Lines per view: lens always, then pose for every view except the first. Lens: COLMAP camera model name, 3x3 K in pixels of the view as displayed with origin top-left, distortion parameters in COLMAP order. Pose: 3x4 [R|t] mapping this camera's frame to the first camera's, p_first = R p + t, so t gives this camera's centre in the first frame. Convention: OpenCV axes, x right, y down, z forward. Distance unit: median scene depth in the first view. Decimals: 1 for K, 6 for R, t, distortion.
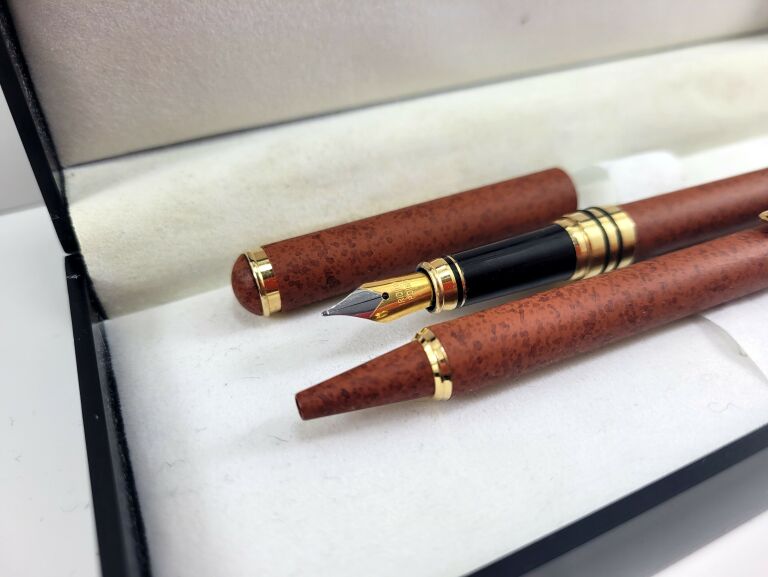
lens RADIAL K [[658.8, 0, 382.6], [0, 658.8, 284.9], [0, 0, 1]] dist [-0.071000, -0.001439]
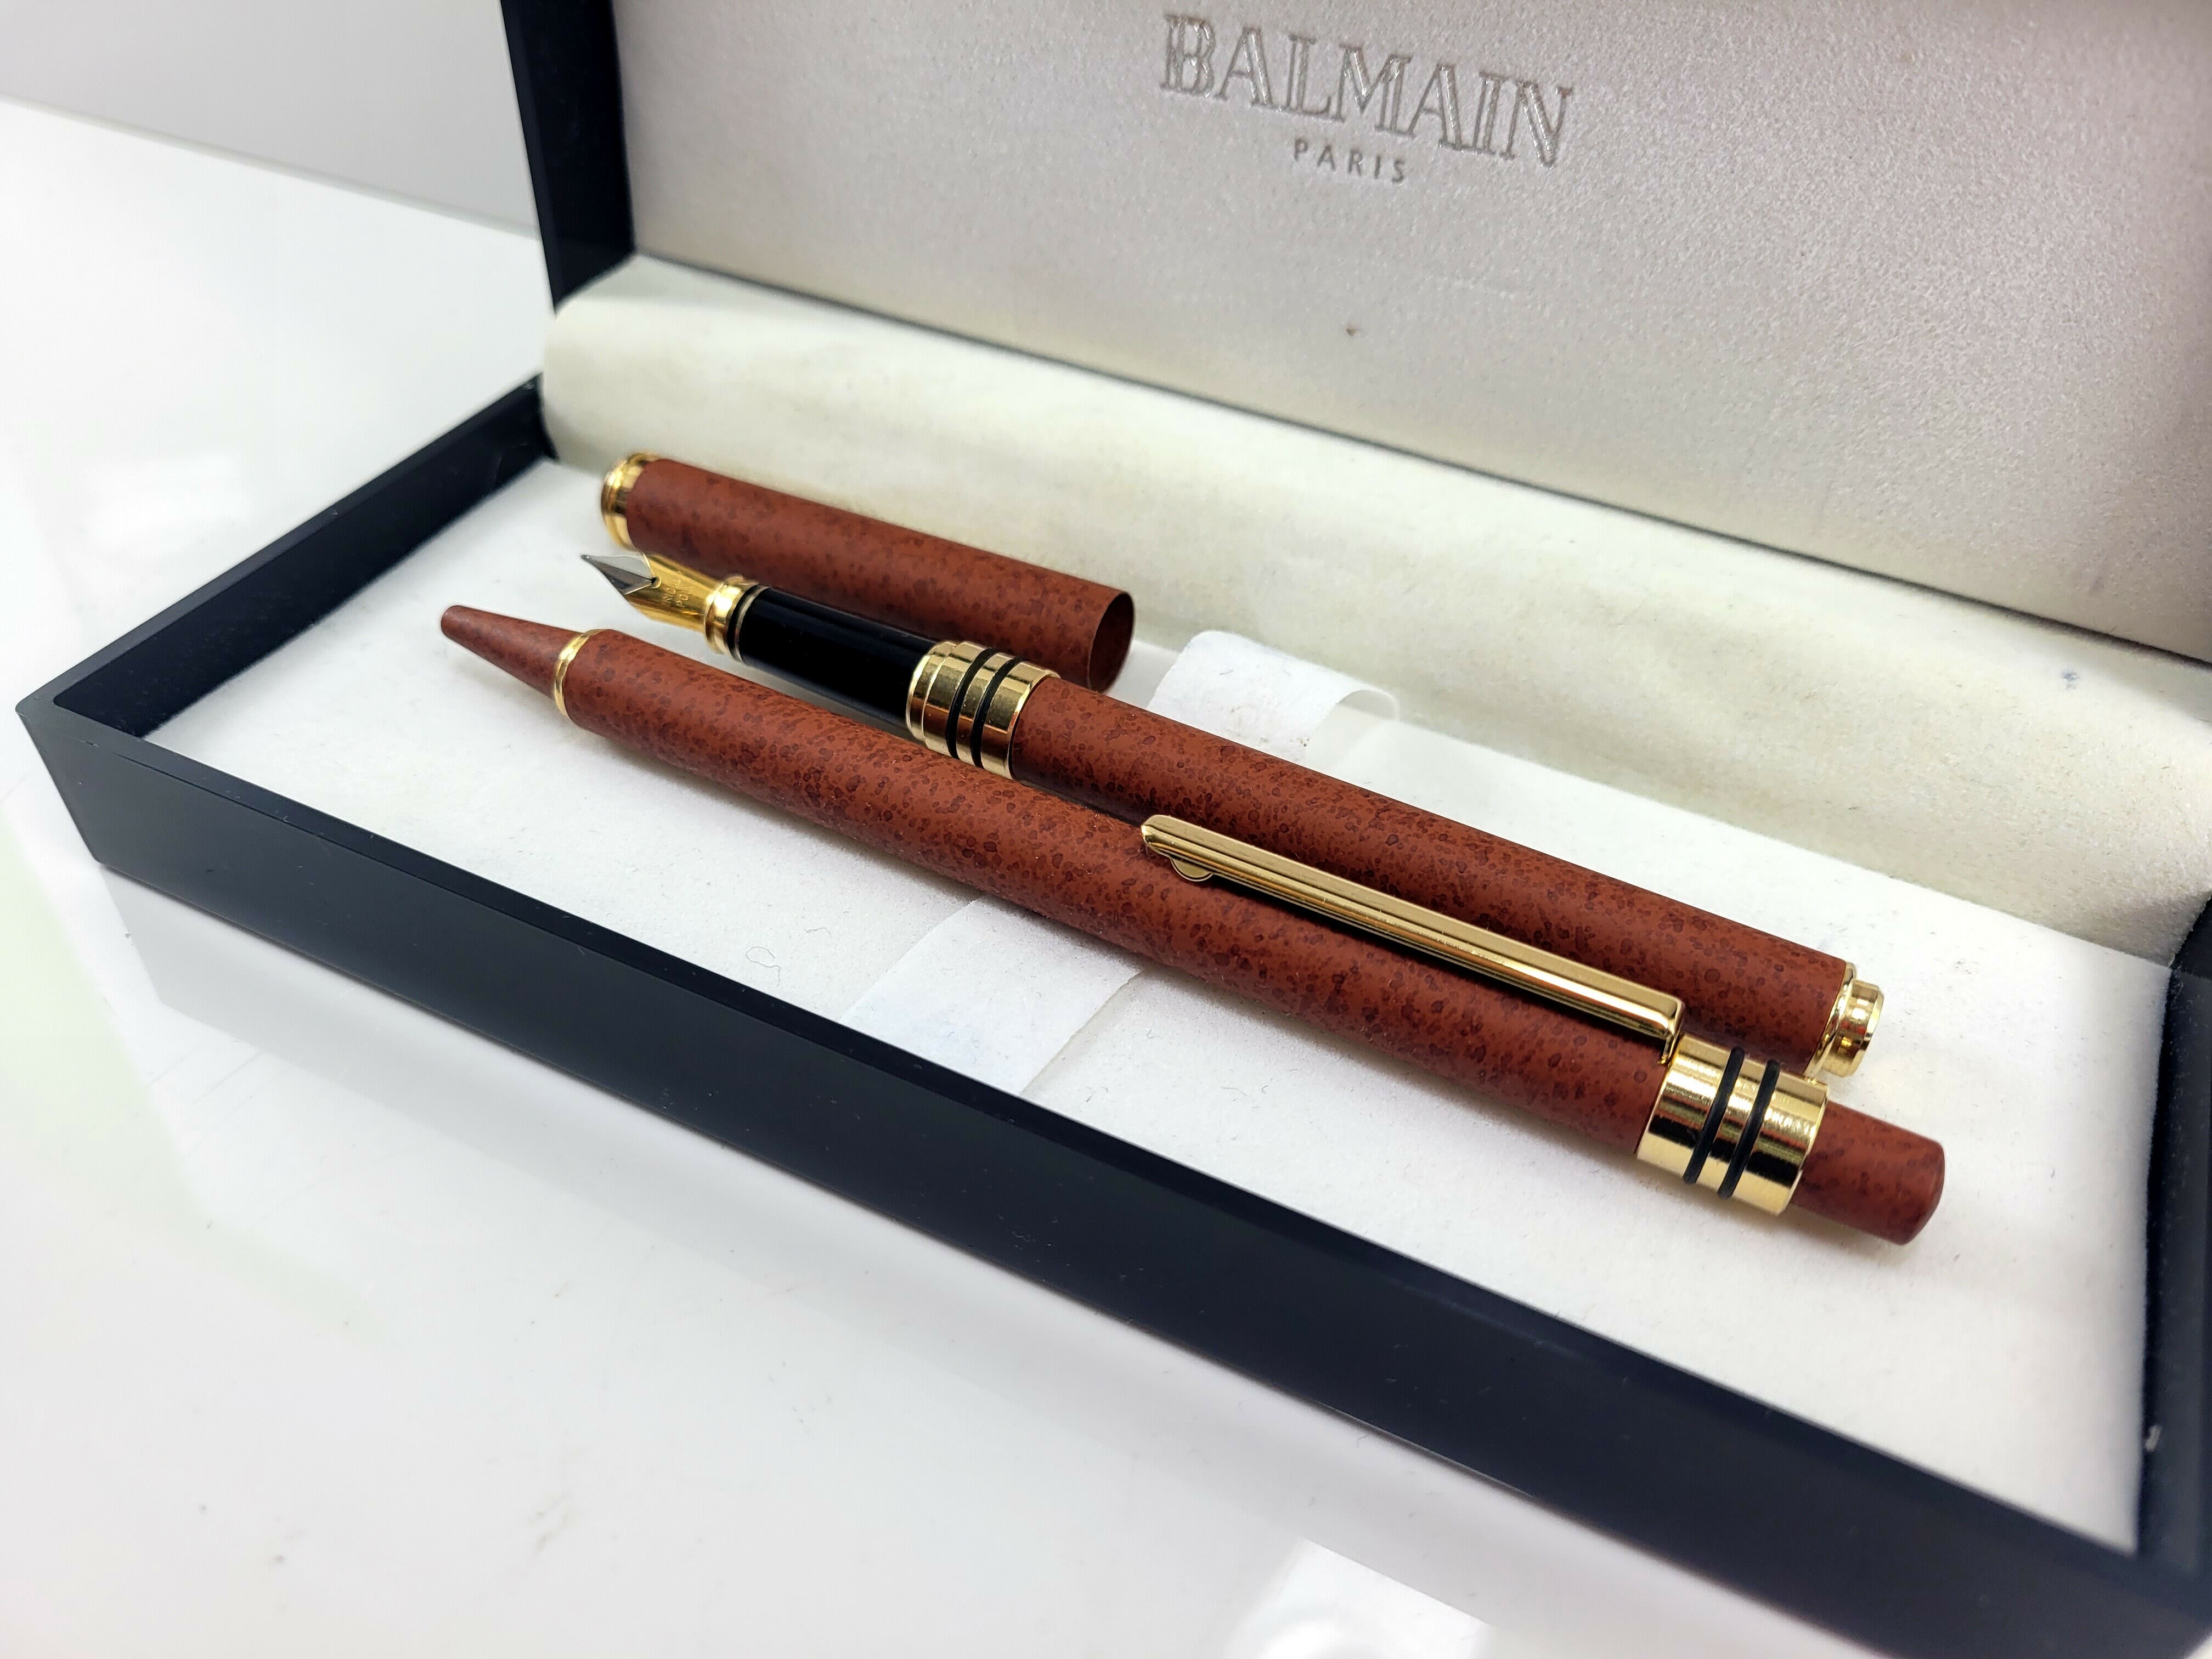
lens RADIAL K [[1897.5, 0, 1104.2], [0, 1897.5, 837.3], [0, 0, 1]] dist [-0.071000, -0.001439]
pose [[0.609926, 0.544255, -0.576001, 1.528673], [-0.505806, 0.826907, 0.245736, -0.470794], [0.610042, 0.141463, 0.779639, -0.222838]]
